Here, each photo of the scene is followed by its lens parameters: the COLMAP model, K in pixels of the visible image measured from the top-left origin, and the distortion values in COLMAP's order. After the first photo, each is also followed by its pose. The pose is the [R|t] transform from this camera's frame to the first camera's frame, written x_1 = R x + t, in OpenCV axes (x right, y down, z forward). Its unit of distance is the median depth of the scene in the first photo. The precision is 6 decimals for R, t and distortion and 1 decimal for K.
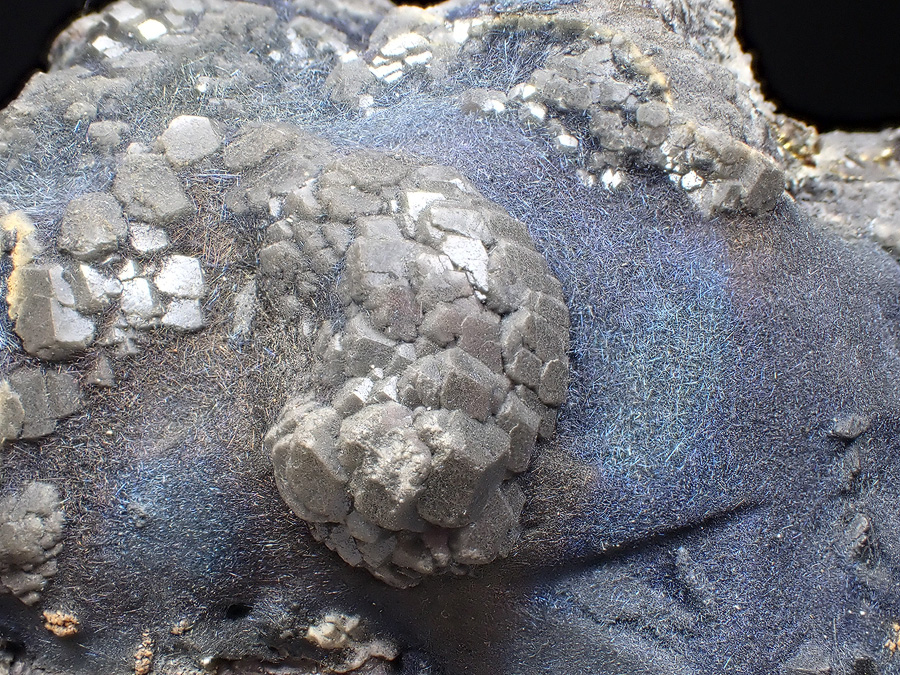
lens RADIAL K [[1482.3, 0, 450.0], [0, 1482.3, 337.5], [0, 0, 1]] dist [-0.039987, 0.082679]
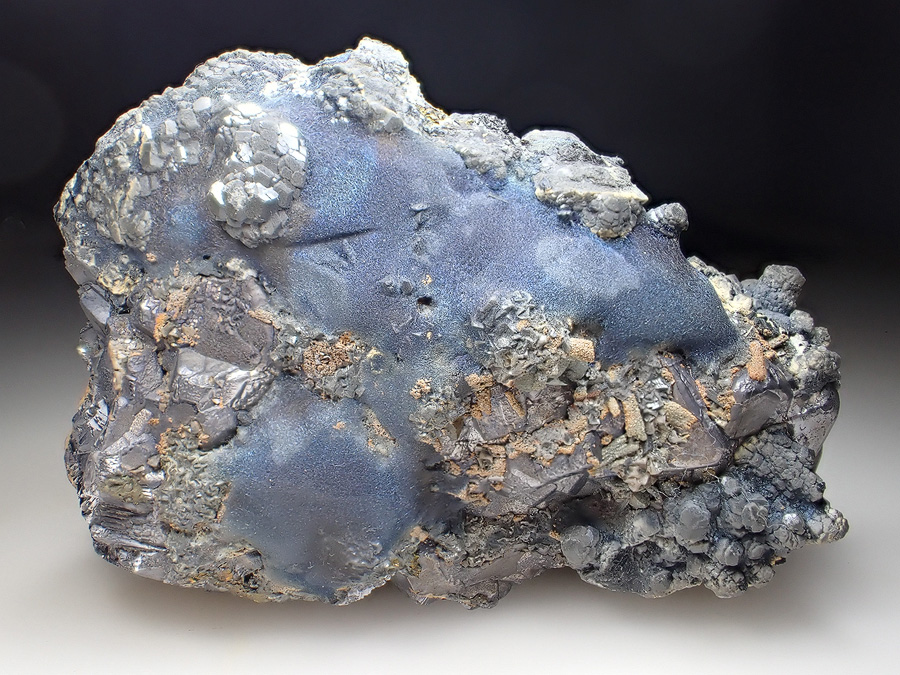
lens RADIAL K [[794.0, 0, 450.0], [0, 794.0, 337.5], [0, 0, 1]] dist [-0.079992, 0.006927]
pose [[0.988443, 0.053475, -0.141847, 0.590654], [-0.046895, 0.997681, 0.049337, 0.244688], [0.144156, -0.042115, 0.988658, -0.542711]]
